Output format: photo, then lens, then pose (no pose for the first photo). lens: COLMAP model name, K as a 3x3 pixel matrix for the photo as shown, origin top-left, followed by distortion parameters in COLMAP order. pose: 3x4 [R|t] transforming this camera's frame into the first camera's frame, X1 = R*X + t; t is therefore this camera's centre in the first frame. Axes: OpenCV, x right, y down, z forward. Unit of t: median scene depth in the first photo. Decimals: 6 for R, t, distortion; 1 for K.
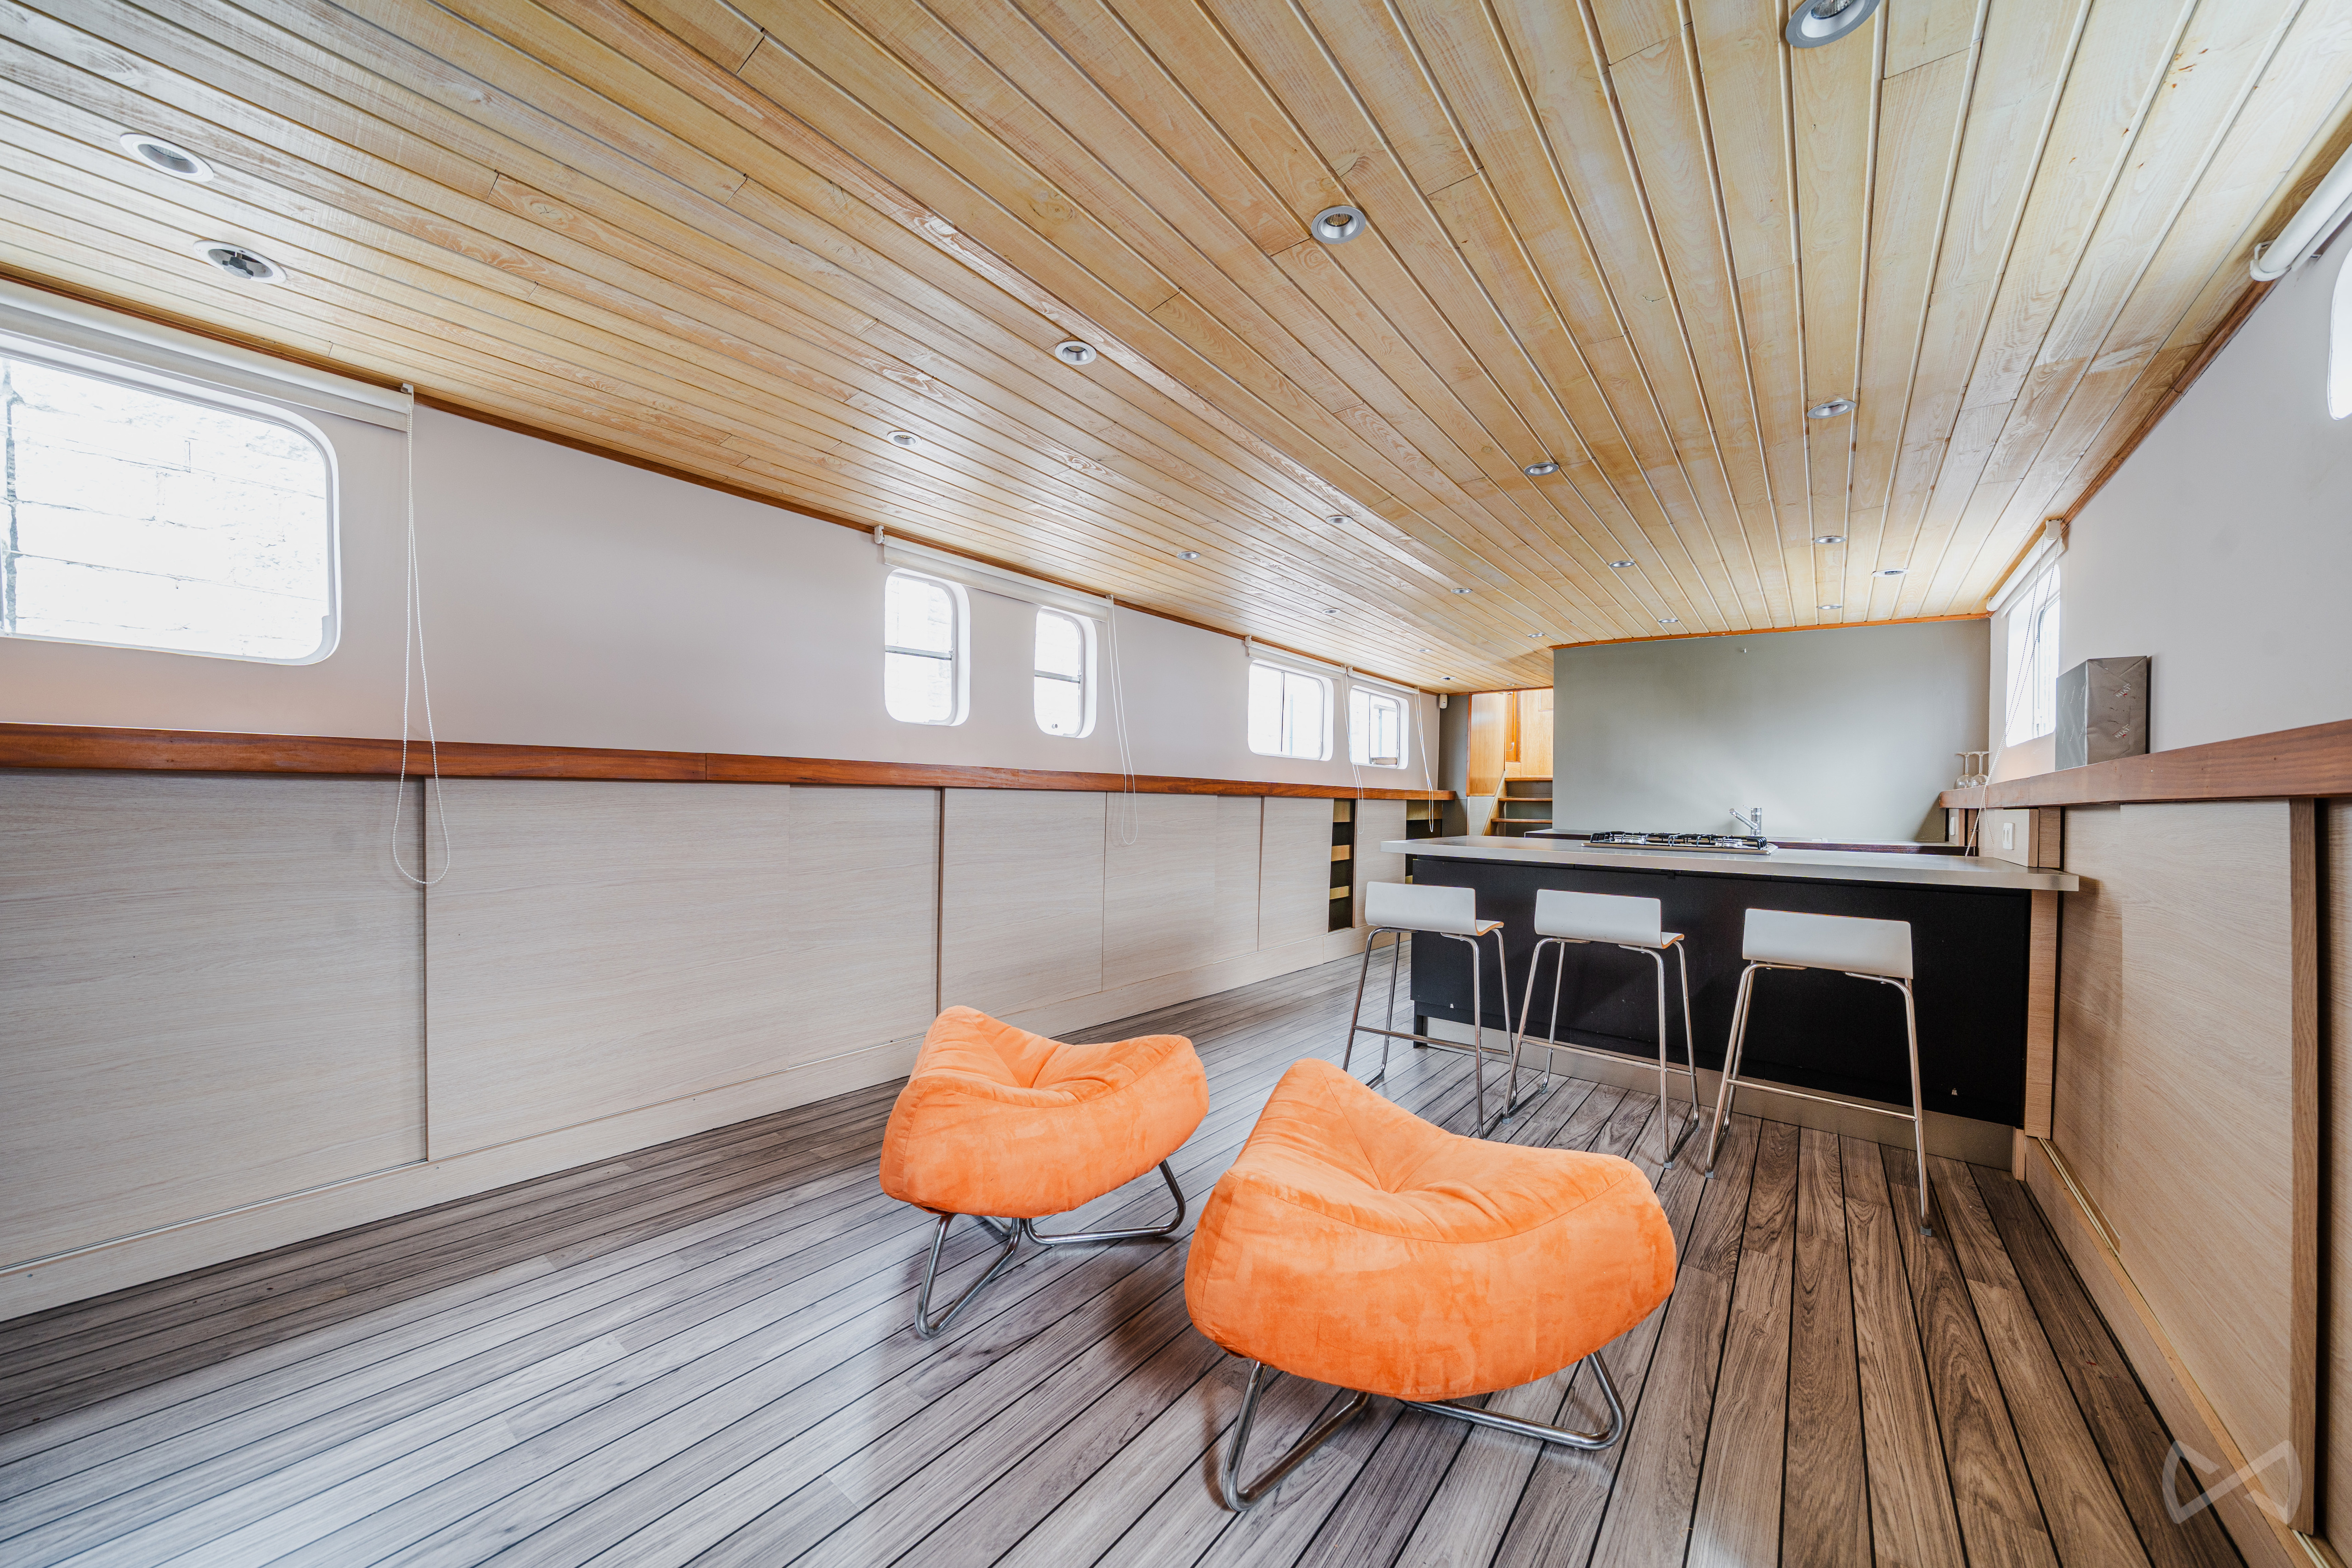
lens RADIAL K [[815.6, 0, 1169.5], [0, 815.6, 792.8], [0, 0, 1]] dist [0.000162, -0.000015]
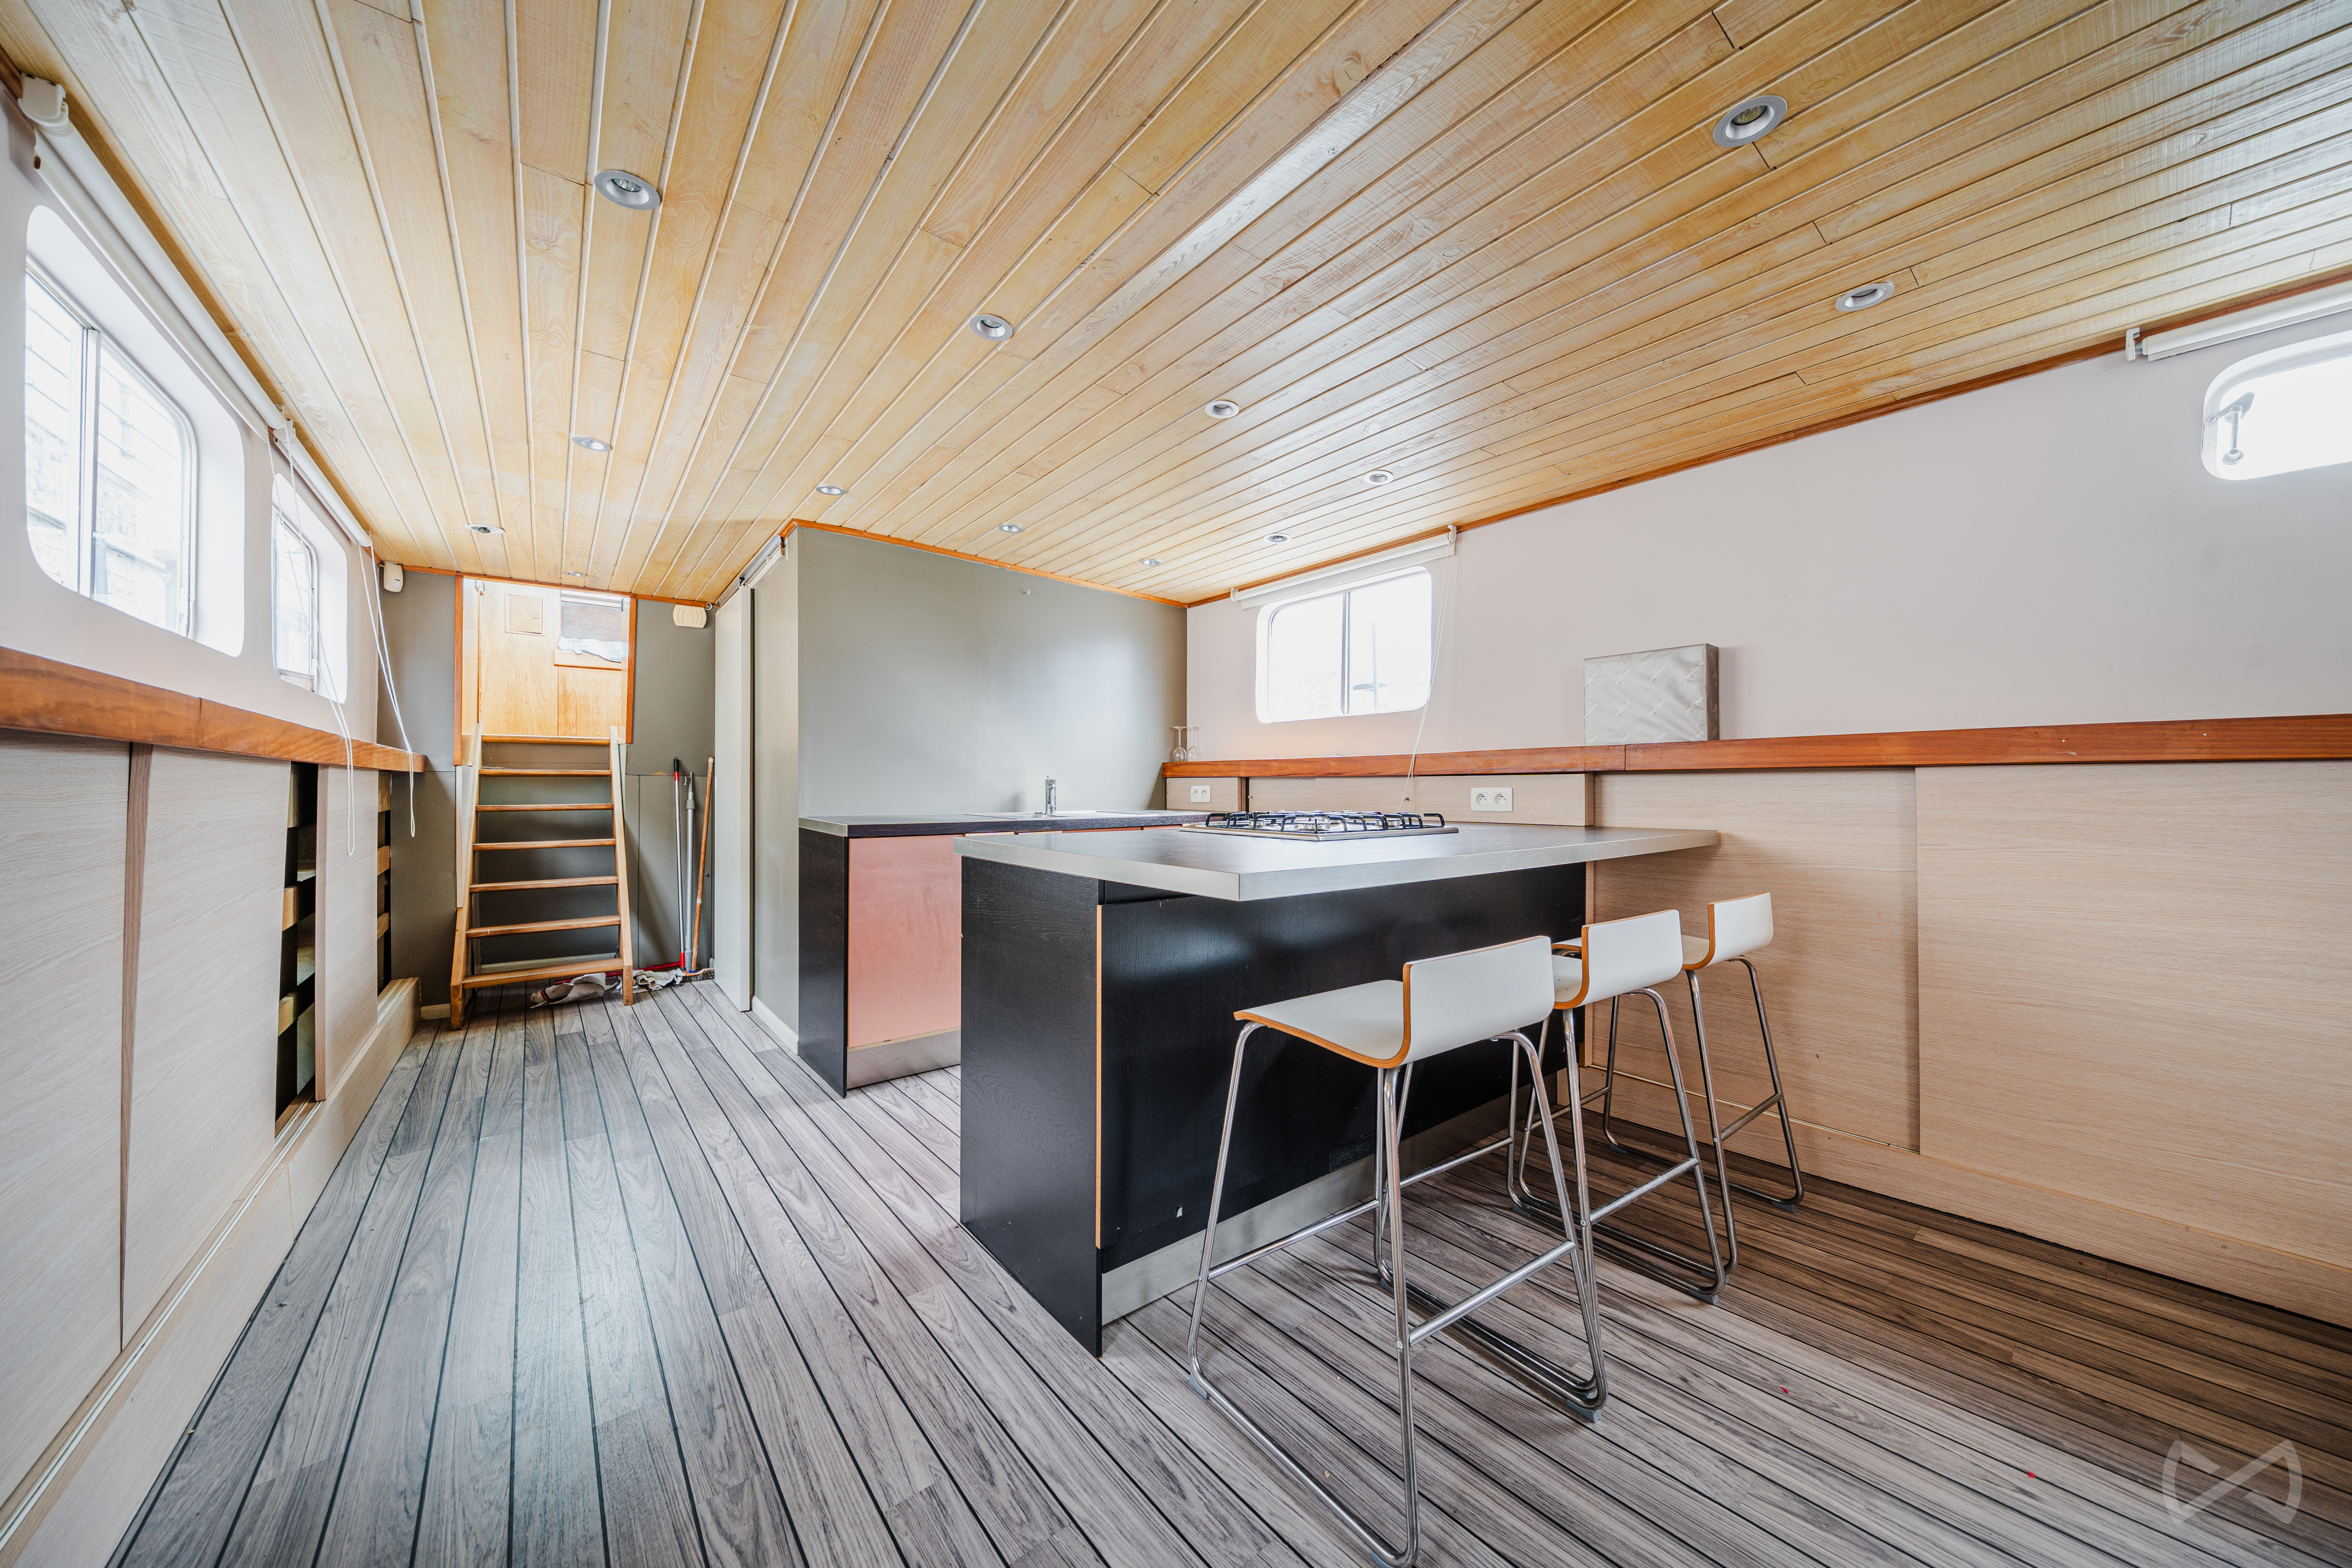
lens RADIAL K [[795.0, 0, 1182.4], [0, 795.0, 782.7], [0, 0, 1]] dist [0.000394, -0.002290]
pose [[0.215078, -0.011034, 0.976535, -0.117680], [-0.004347, 0.999915, 0.012256, 0.019544], [-0.976587, -0.006881, 0.215012, 1.230067]]
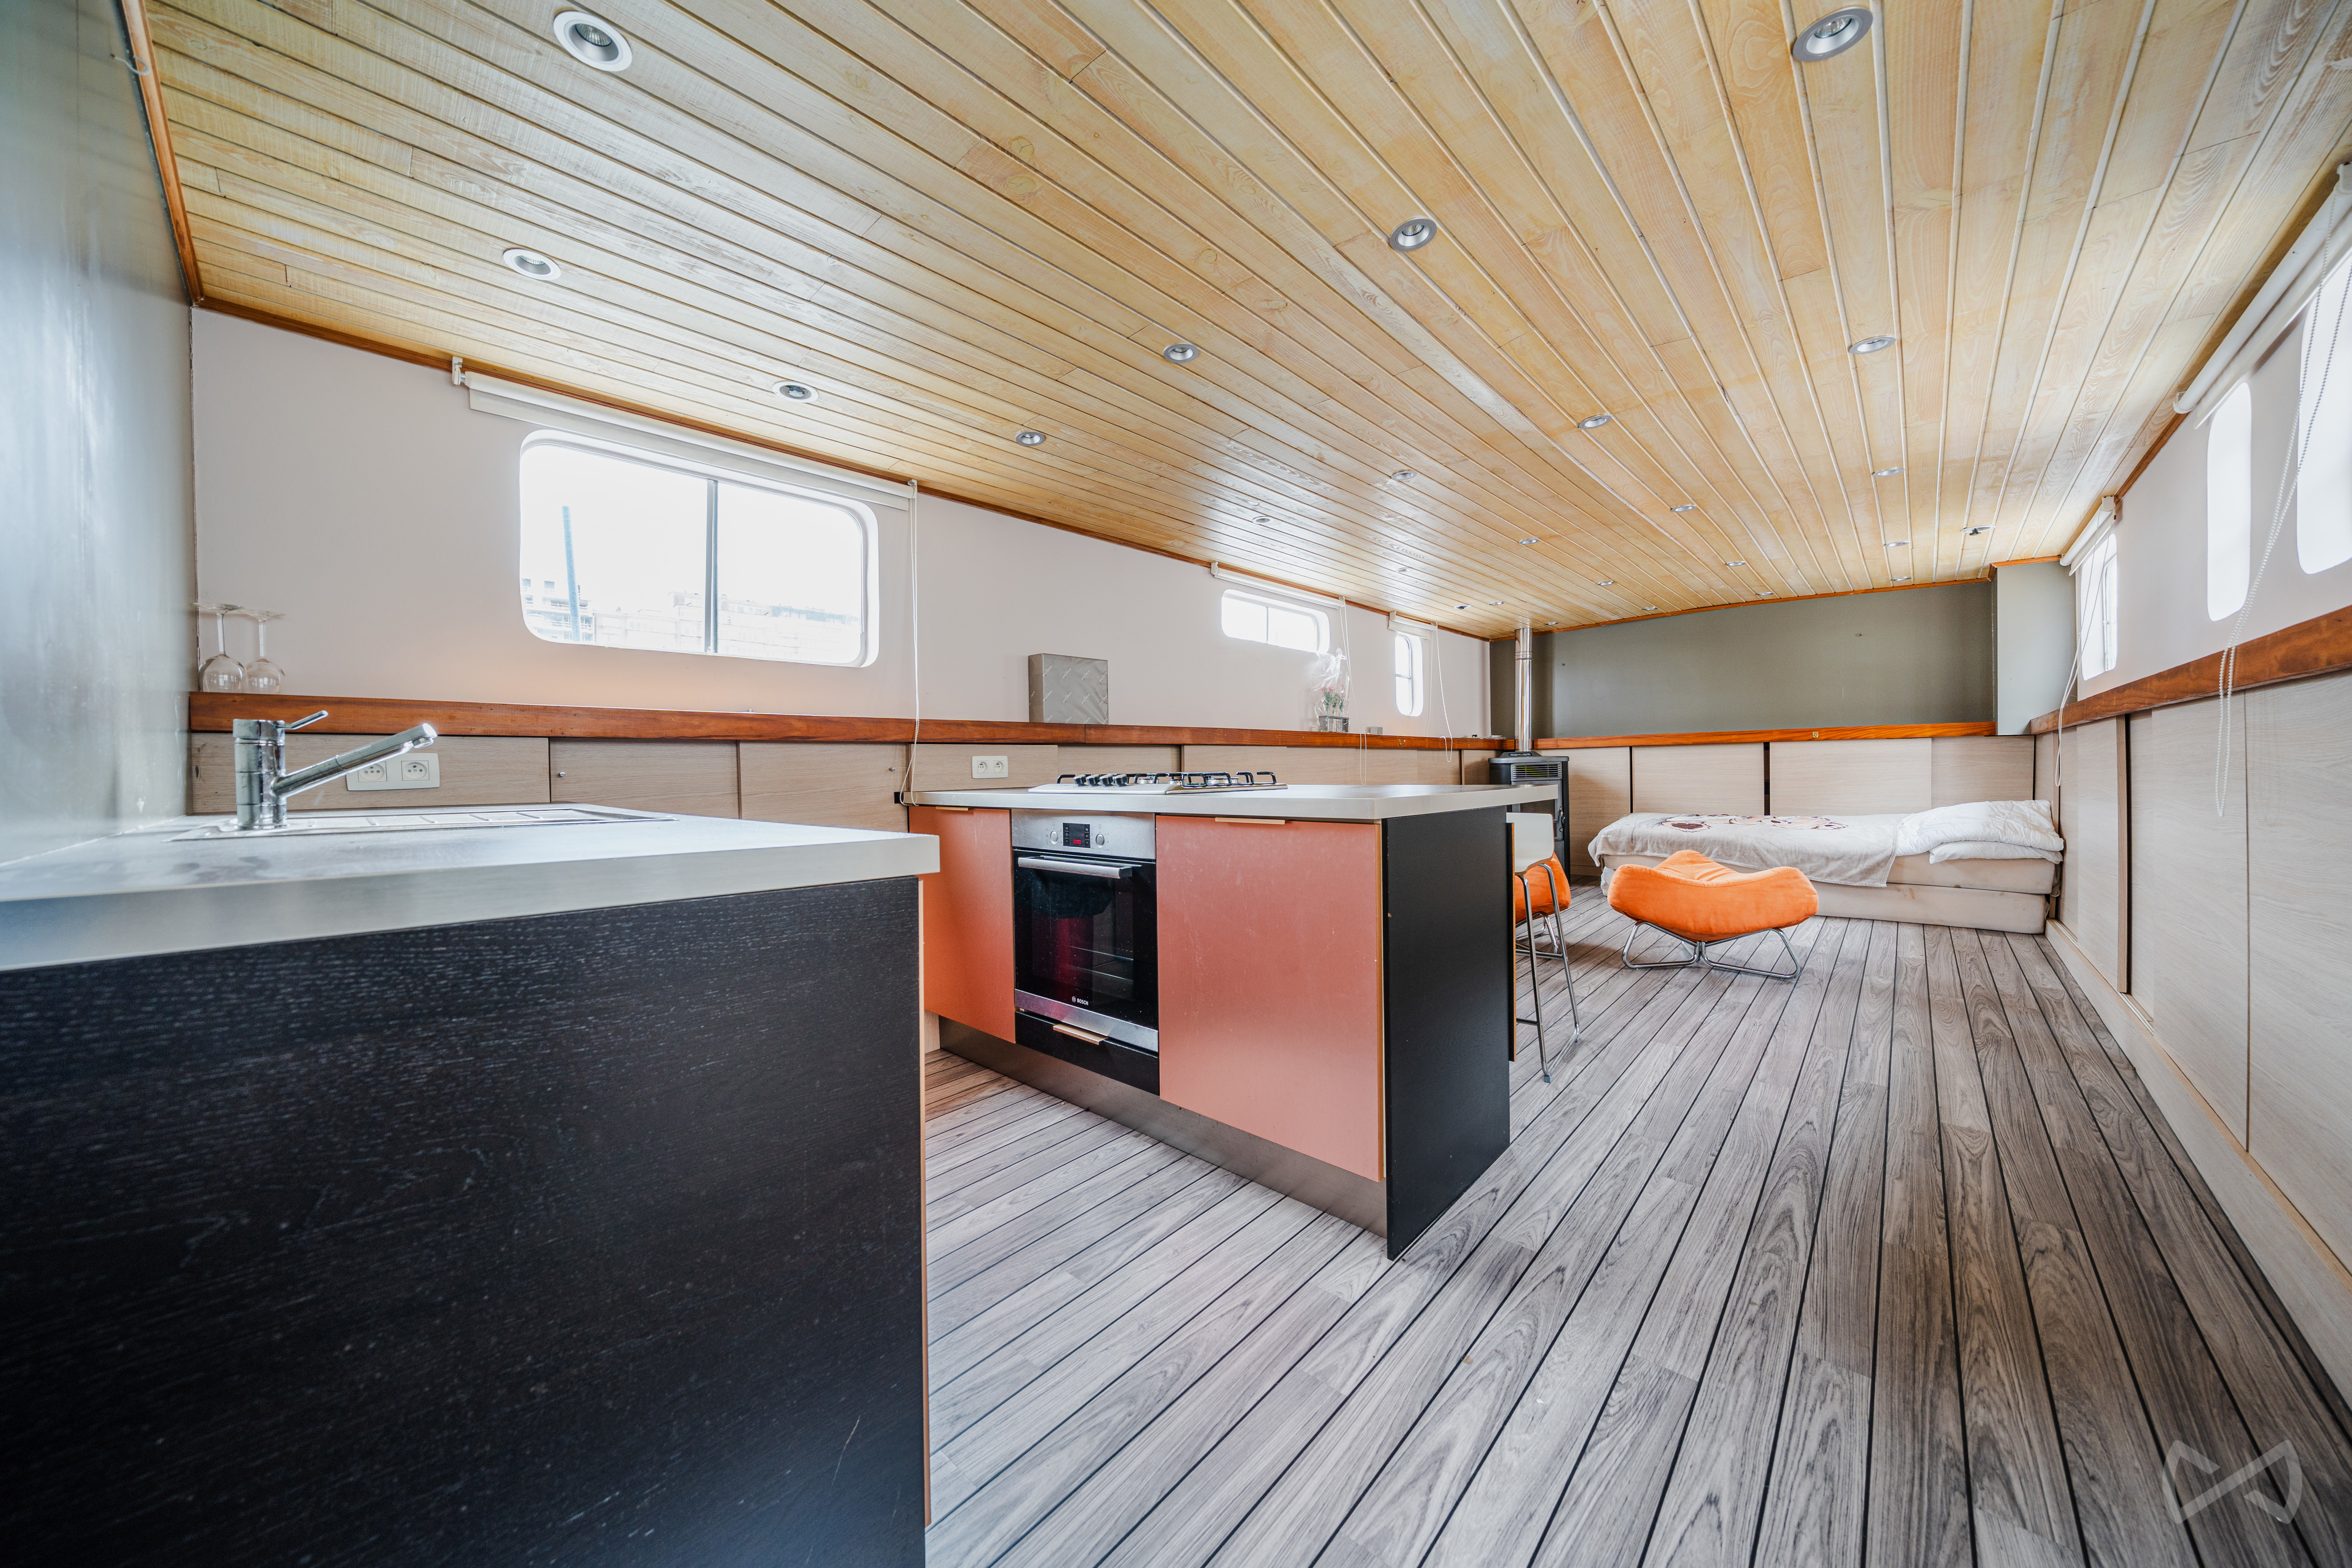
lens RADIAL K [[801.0, 0, 1184.8], [0, 801.0, 779.7], [0, 0, 1]] dist [-0.004718, -0.000109]
pose [[-0.997722, -0.000250, 0.067467, 0.696335], [0.000344, 0.999961, 0.008788, 0.063892], [-0.067466, 0.008791, -0.997683, 2.236243]]
